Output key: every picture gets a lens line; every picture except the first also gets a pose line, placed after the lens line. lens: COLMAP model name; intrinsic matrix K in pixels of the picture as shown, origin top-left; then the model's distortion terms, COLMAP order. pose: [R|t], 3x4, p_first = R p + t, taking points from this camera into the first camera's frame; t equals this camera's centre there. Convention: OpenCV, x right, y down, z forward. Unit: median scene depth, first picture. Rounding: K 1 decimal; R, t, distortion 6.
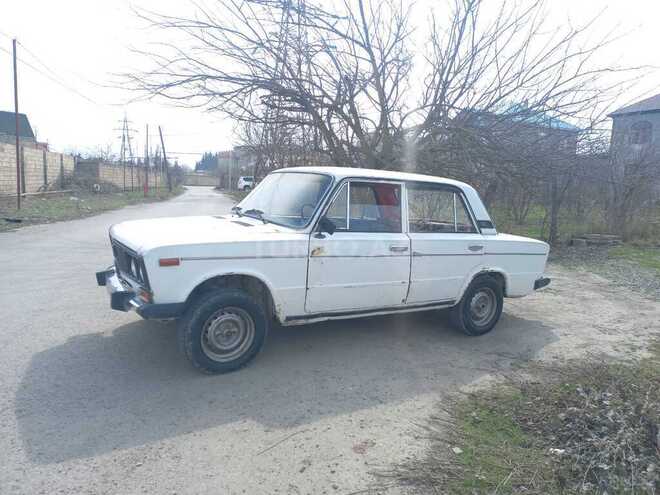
lens RADIAL K [[473.6, 0, 325.7], [0, 473.6, 243.1], [0, 0, 1]] dist [0.038254, -0.005975]
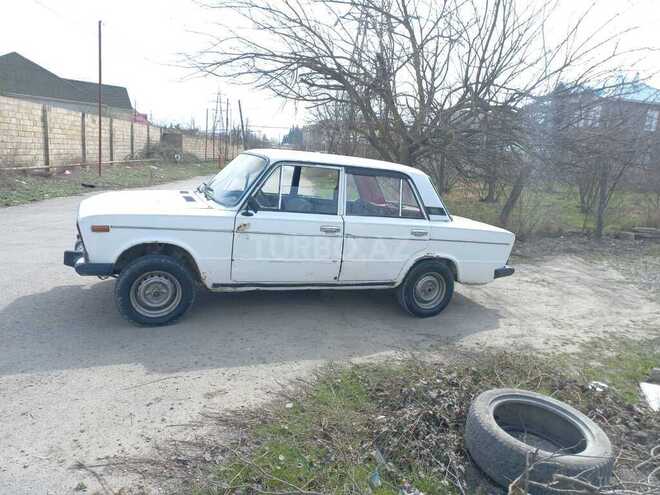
lens RADIAL K [[475.2, 0, 330.0], [0, 475.2, 247.5], [0, 0, 1]] dist [0.041380, -0.002109]
pose [[0.984164, 0.065124, -0.164862, 0.324078], [-0.055444, 0.996494, 0.062656, -0.014760], [0.168364, -0.052524, 0.984325, -0.059528]]
